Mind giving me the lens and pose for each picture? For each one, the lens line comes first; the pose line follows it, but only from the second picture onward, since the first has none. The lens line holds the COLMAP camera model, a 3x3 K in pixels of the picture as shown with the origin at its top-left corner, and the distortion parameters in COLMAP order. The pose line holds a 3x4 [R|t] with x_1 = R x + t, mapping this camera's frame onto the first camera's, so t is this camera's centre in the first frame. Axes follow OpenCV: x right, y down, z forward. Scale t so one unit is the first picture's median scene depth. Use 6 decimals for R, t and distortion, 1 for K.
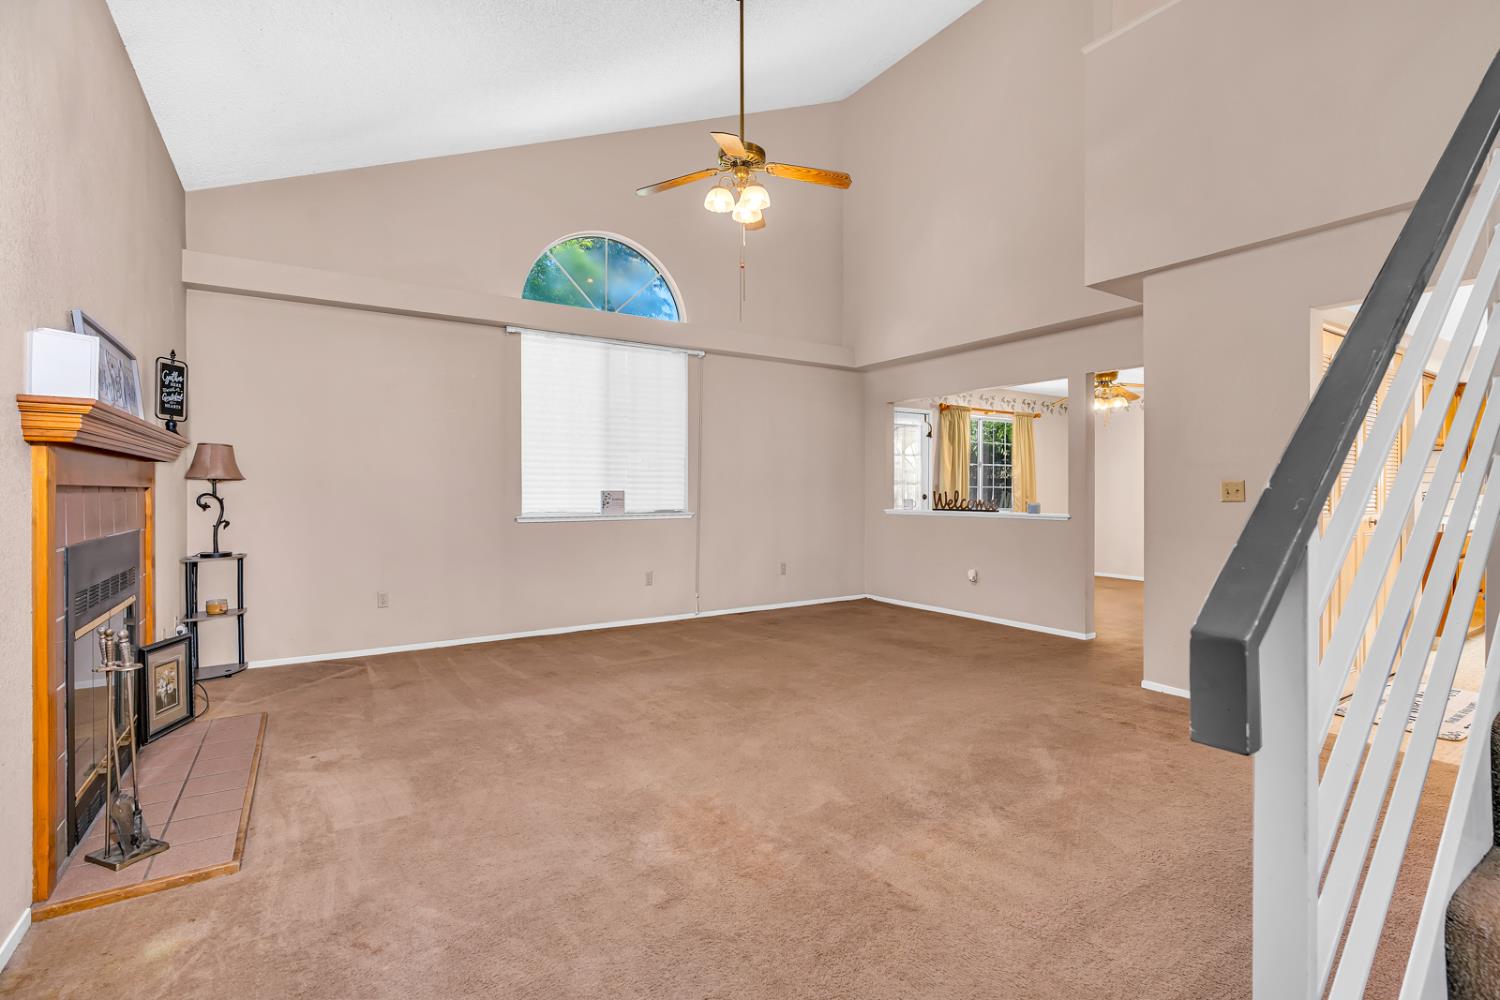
lens RADIAL K [[685.8, 0, 739.1], [0, 685.8, 493.6], [0, 0, 1]] dist [-0.005861, 0.002098]
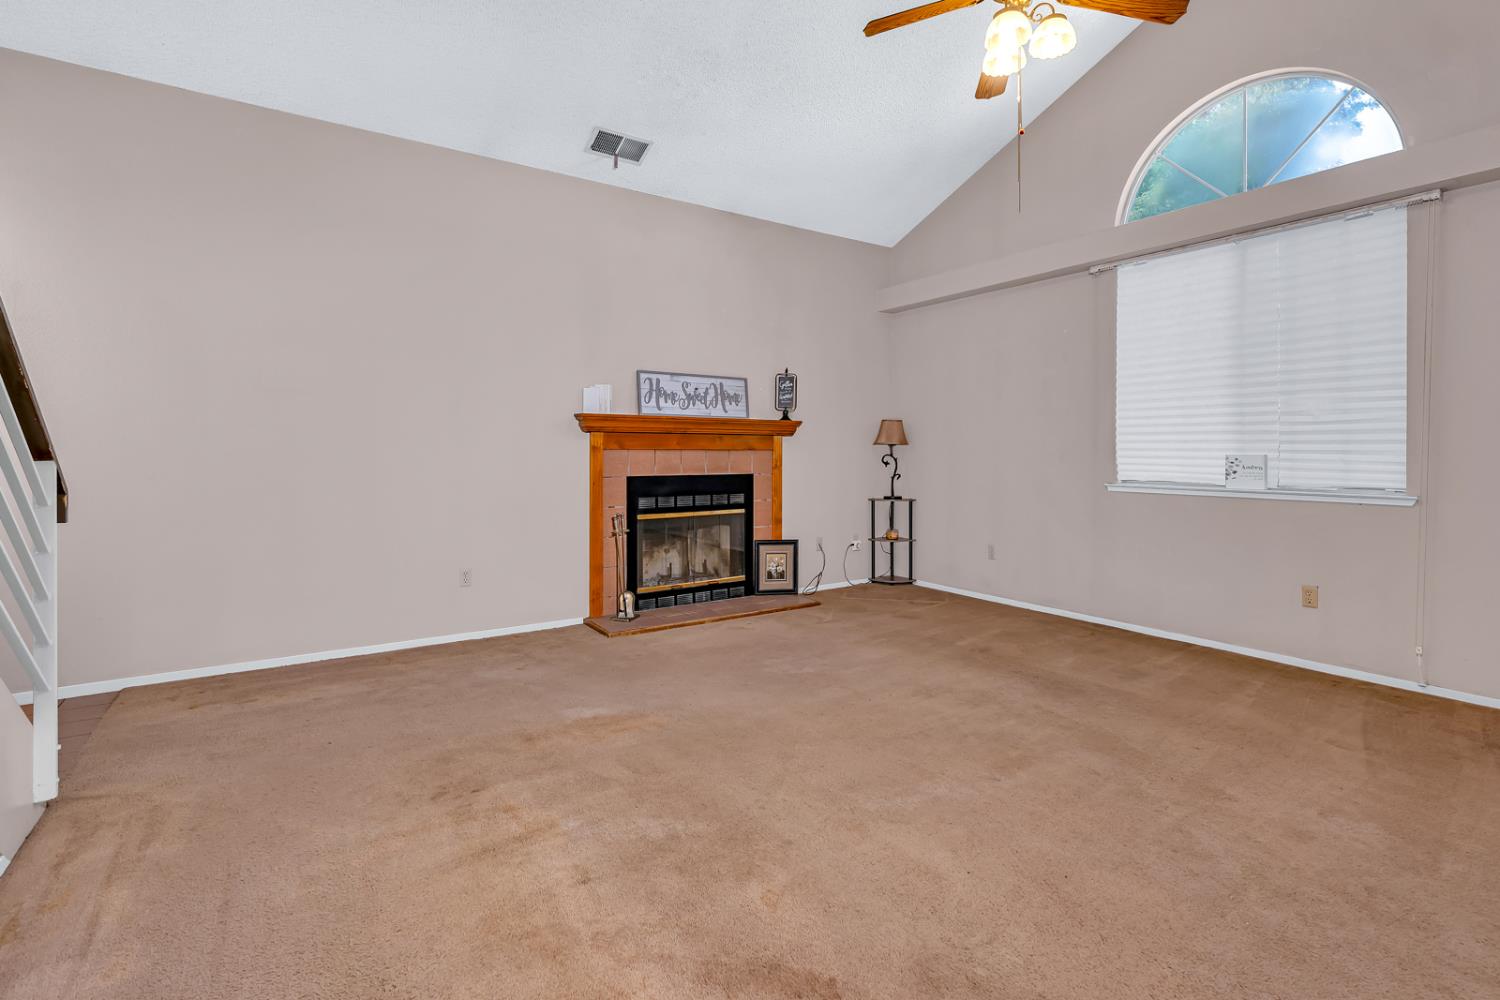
lens RADIAL K [[685.8, 0, 754.9], [0, 685.8, 456.5], [0, 0, 1]] dist [-0.005861, 0.002098]
pose [[0.039205, 0.009743, -0.999184, 0.644662], [-0.007332, 0.999928, 0.009462, -0.007056], [0.999204, 0.006955, 0.039273, 0.655375]]
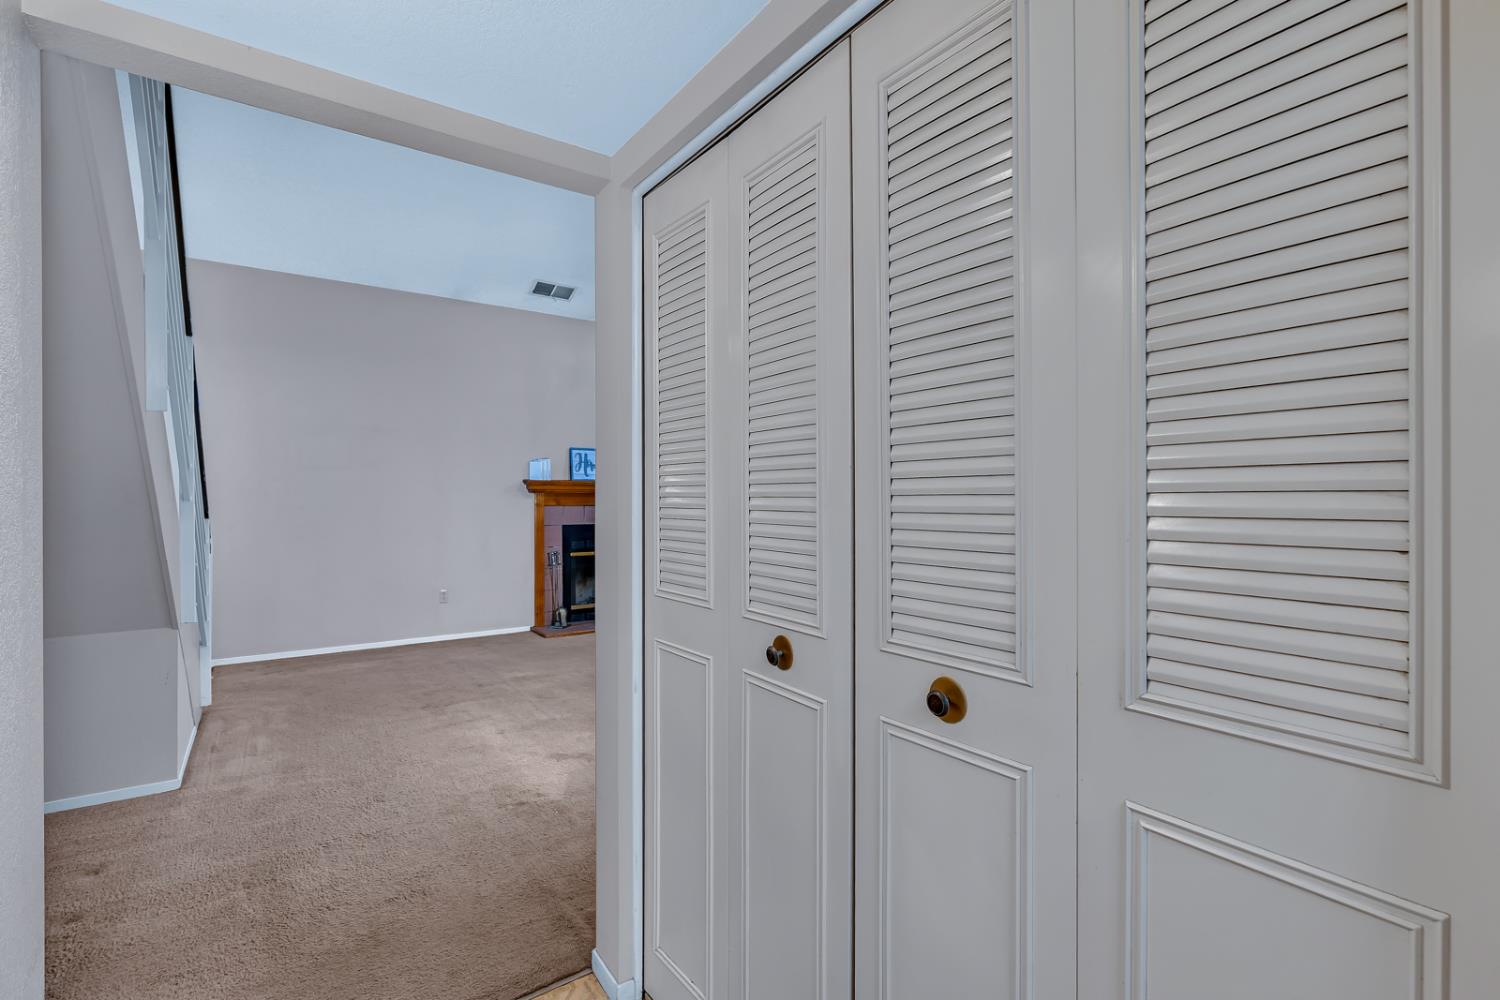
lens RADIAL K [[685.8, 0, 763.4], [0, 685.8, 502.3], [0, 0, 1]] dist [-0.005861, 0.002098]
pose [[0.067124, 0.008416, -0.997709, 1.084308], [-0.002531, 0.999963, 0.008264, -0.027157], [0.997741, 0.001971, 0.067143, 0.836757]]
